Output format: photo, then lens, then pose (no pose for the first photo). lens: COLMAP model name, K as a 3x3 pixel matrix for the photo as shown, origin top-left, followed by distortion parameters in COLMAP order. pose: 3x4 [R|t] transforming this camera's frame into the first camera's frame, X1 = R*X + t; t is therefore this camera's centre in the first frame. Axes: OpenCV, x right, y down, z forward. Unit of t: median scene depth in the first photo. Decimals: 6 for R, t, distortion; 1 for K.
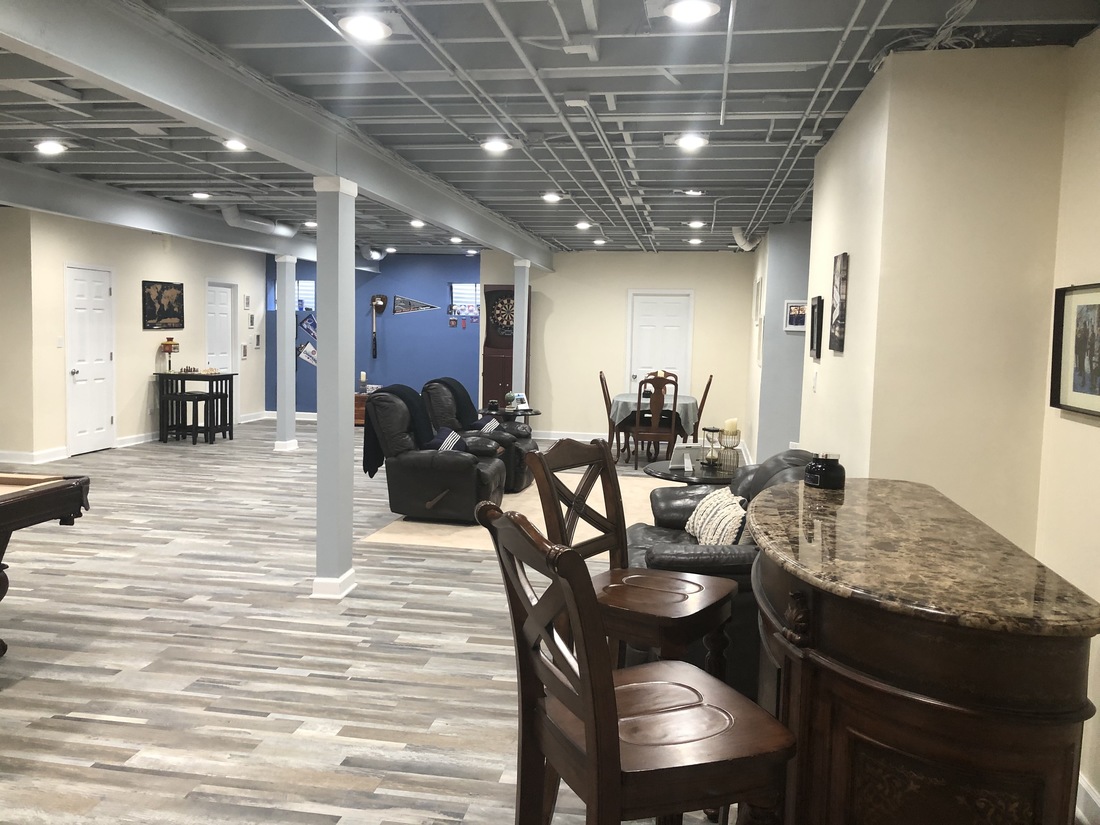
lens RADIAL K [[901.6, 0, 550.9], [0, 901.6, 406.7], [0, 0, 1]] dist [0.026087, -0.006706]
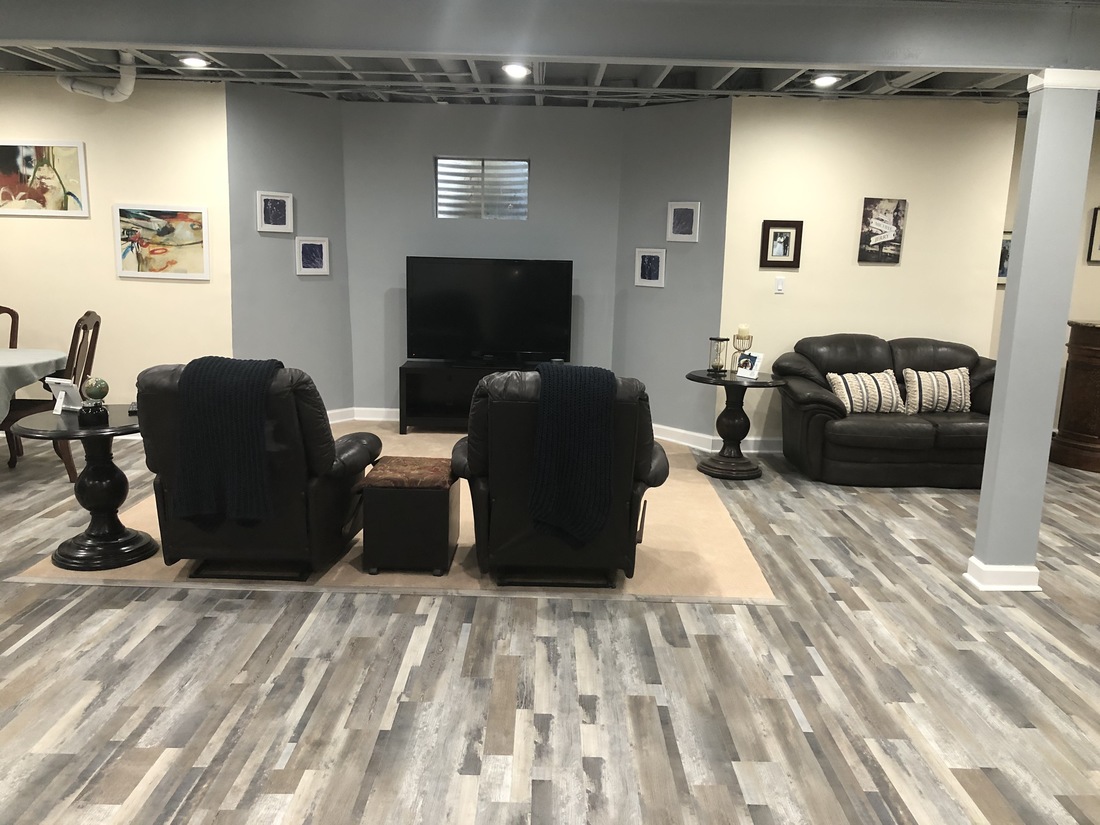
lens RADIAL K [[901.6, 0, 550.9], [0, 901.6, 406.7], [0, 0, 1]] dist [0.026087, -0.006706]
pose [[-0.162109, -0.206257, 0.964976, -0.889424], [0.058262, 0.974204, 0.218017, -0.148489], [-0.985051, 0.091564, -0.145910, 1.430764]]
